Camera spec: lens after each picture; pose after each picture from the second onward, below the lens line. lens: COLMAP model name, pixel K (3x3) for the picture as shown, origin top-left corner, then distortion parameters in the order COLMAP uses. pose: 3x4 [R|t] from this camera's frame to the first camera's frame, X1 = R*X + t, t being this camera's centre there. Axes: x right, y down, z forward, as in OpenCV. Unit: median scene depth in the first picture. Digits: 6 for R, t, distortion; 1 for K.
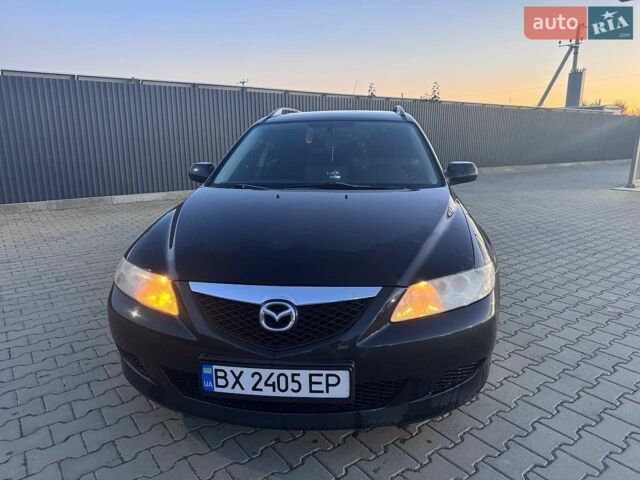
lens RADIAL K [[457.5, 0, 322.8], [0, 457.5, 236.6], [0, 0, 1]] dist [0.023438, -0.000887]
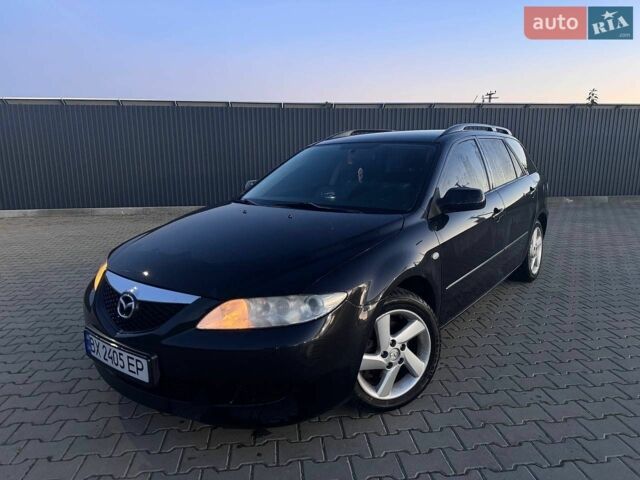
lens RADIAL K [[457.5, 0, 322.2], [0, 457.5, 244.2], [0, 0, 1]] dist [0.023438, -0.000887]
pose [[0.856725, 0.098853, -0.506212, 0.586248], [-0.105867, 0.994267, 0.014989, -0.041556], [0.504791, 0.040750, 0.862279, 0.107999]]
